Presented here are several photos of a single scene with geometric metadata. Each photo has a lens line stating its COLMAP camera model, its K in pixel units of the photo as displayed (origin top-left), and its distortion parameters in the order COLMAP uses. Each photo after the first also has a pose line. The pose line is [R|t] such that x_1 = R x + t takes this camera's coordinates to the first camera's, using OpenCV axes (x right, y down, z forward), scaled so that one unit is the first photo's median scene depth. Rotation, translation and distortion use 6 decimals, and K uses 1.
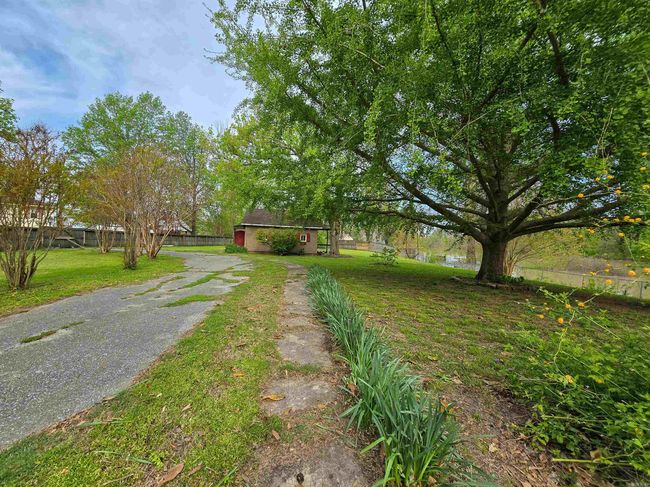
lens RADIAL K [[278.8, 0, 325.6], [0, 278.8, 244.7], [0, 0, 1]] dist [-0.006872, 0.001285]
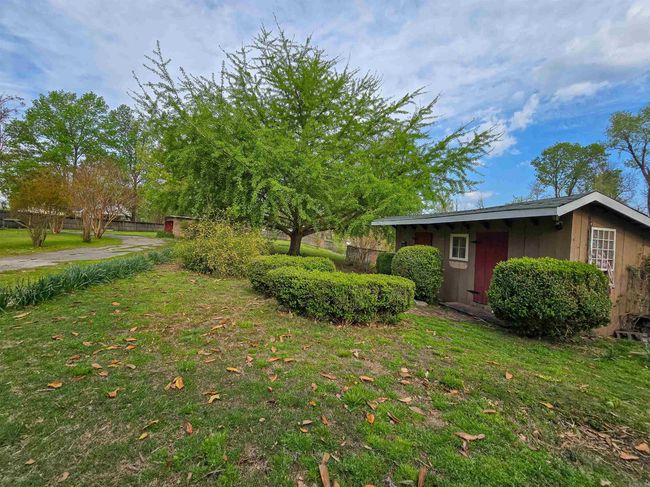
lens RADIAL K [[278.8, 0, 320.1], [0, 278.8, 242.5], [0, 0, 1]] dist [-0.006872, 0.001285]
pose [[0.988951, 0.036494, 0.143683, 0.164040], [-0.039452, 0.999063, 0.017793, 0.000384], [-0.142899, -0.023265, 0.989464, -0.311514]]
